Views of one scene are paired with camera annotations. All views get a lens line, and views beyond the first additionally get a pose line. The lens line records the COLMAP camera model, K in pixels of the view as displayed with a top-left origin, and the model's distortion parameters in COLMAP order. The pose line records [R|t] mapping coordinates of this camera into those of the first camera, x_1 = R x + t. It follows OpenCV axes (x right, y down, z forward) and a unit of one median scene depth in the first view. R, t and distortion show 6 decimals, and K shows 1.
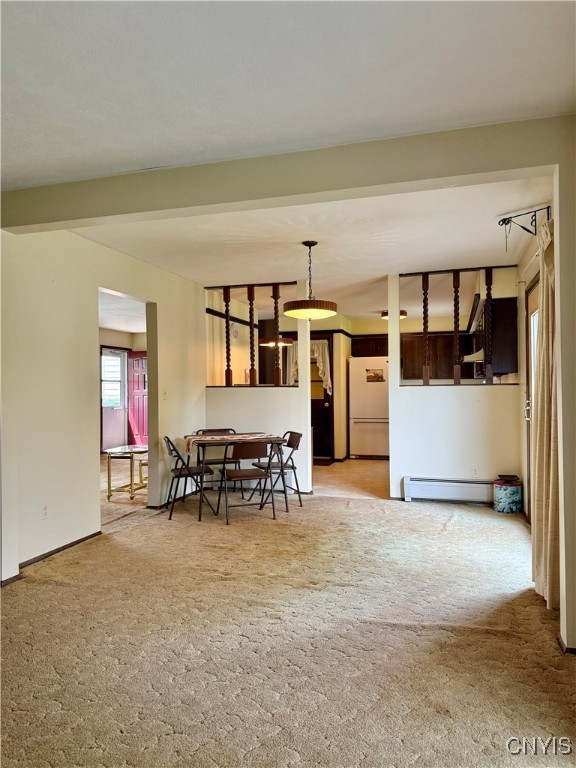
lens RADIAL K [[531.2, 0, 291.4], [0, 531.2, 385.5], [0, 0, 1]] dist [0.162815, -0.326368]
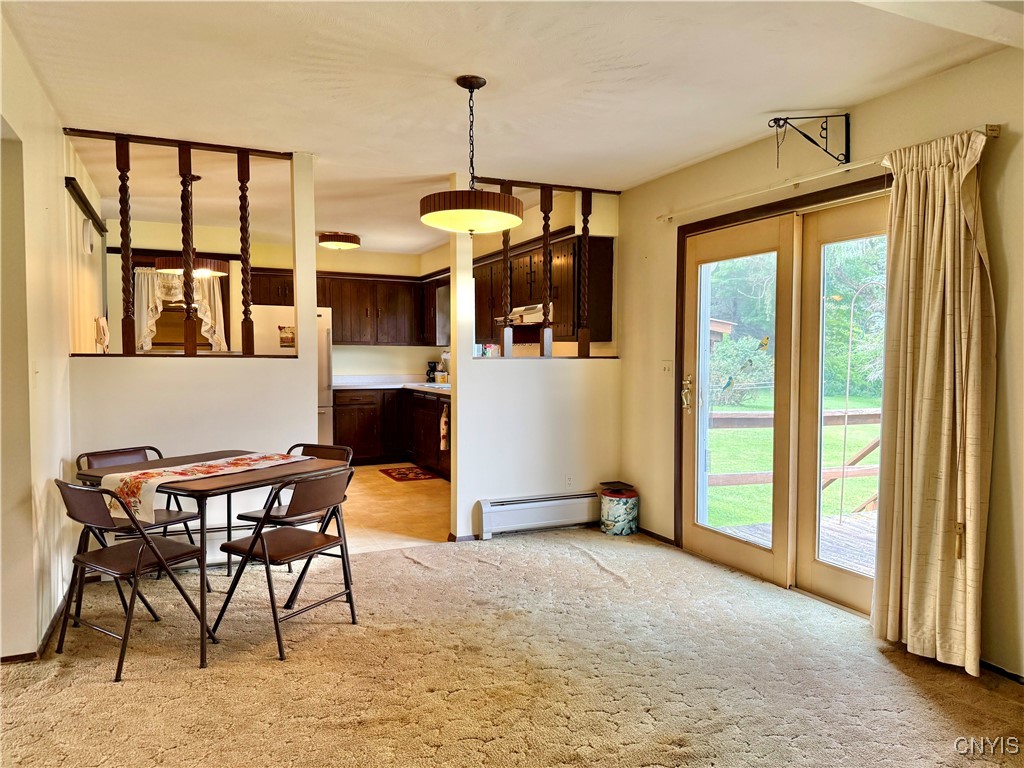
lens RADIAL K [[708.3, 0, 512.0], [0, 708.3, 384.0], [0, 0, 1]] dist [0.162815, -0.326368]
pose [[0.757613, -0.016331, 0.652499, -0.331557], [-0.014230, 0.999036, 0.041527, -0.004508], [-0.652549, -0.040747, 0.756650, 0.371321]]
